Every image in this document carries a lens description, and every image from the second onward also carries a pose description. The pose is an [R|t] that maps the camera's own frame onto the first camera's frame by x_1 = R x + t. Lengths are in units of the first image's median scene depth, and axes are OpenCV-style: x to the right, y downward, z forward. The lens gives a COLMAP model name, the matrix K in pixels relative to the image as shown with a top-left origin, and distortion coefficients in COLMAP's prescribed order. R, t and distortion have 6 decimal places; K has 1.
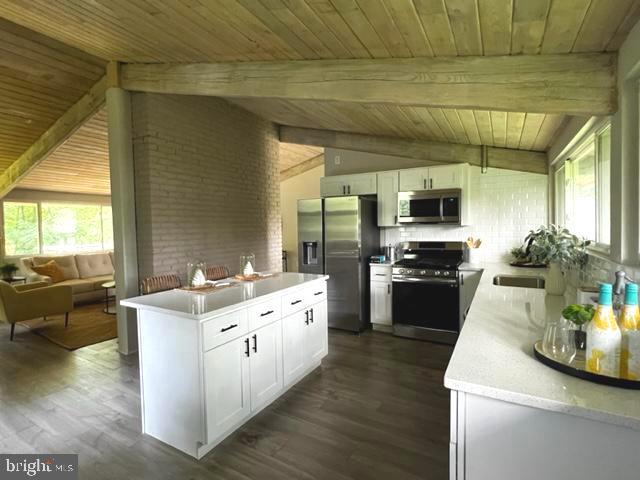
lens RADIAL K [[321.7, 0, 315.9], [0, 321.7, 237.9], [0, 0, 1]] dist [-0.000604, -0.000166]
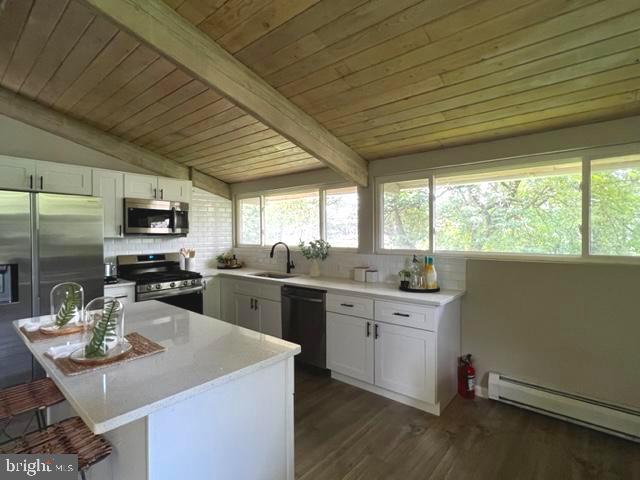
lens RADIAL K [[321.7, 0, 315.9], [0, 321.7, 237.9], [0, 0, 1]] dist [-0.000604, -0.000166]
pose [[0.185751, 0.003253, 0.982592, -0.534229], [0.032018, 0.999443, -0.009361, -0.012078], [-0.982075, 0.033200, 0.185543, 0.374646]]
